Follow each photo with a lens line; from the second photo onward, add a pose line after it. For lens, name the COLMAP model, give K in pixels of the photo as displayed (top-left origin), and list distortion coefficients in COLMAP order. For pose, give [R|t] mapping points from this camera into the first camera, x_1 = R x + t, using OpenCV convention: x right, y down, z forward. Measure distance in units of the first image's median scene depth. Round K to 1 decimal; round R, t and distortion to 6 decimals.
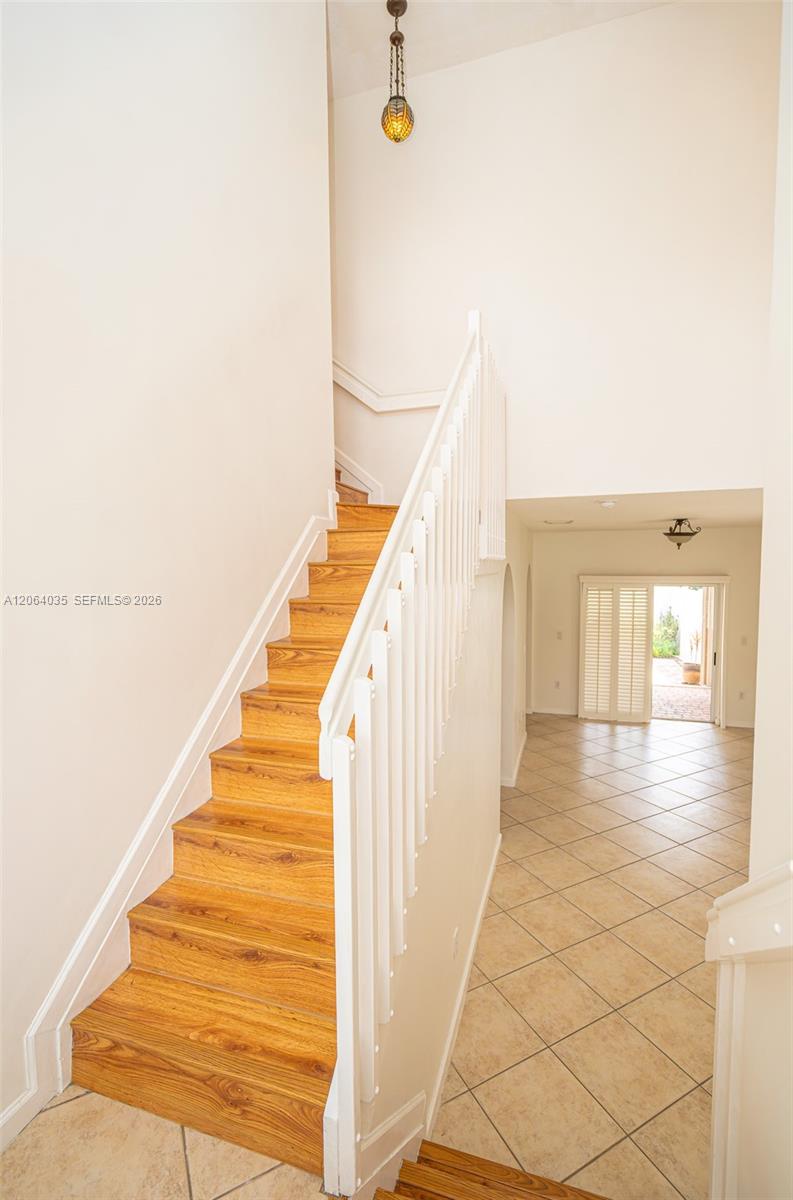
lens RADIAL K [[528.9, 0, 396.5], [0, 528.9, 600.0], [0, 0, 1]] dist [-0.000136, -0.000099]
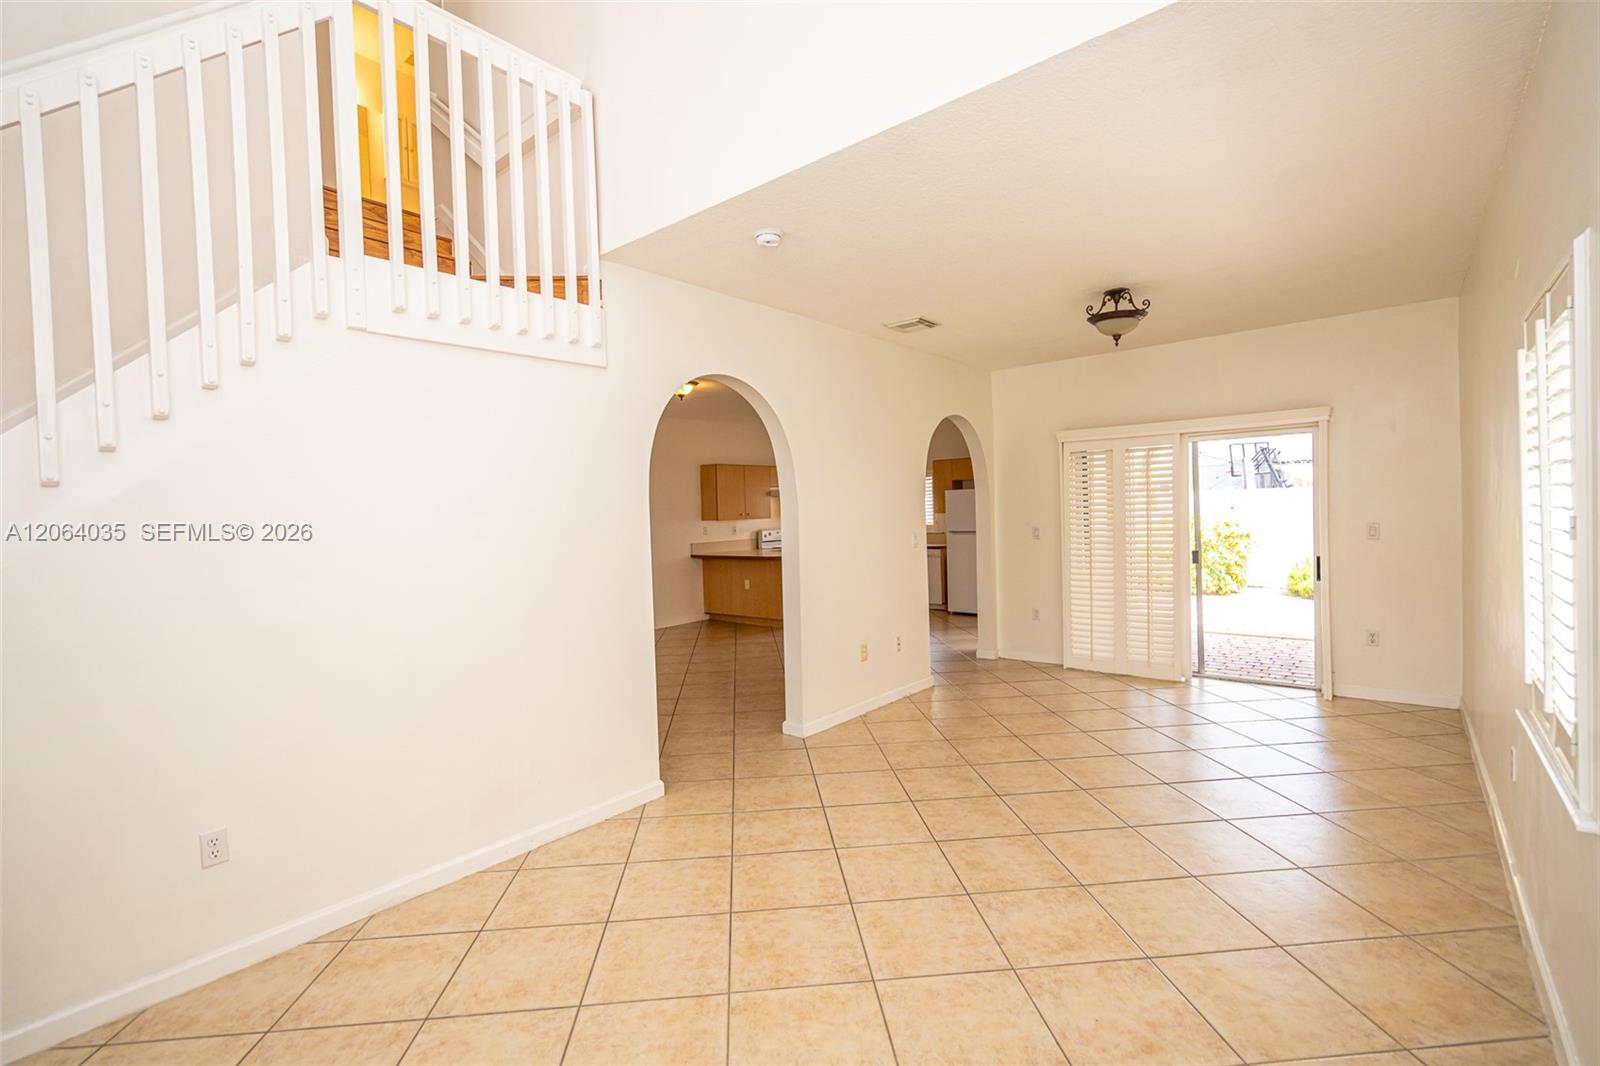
lens RADIAL K [[726.0, 0, 800.0], [0, 726.0, 533.0], [0, 0, 1]] dist [-0.000791, 0.000159]
pose [[0.937918, -0.007454, -0.346778, 0.371366], [0.000381, 0.999791, -0.020460, 0.090723], [0.346858, 0.019057, 0.937724, 0.130831]]
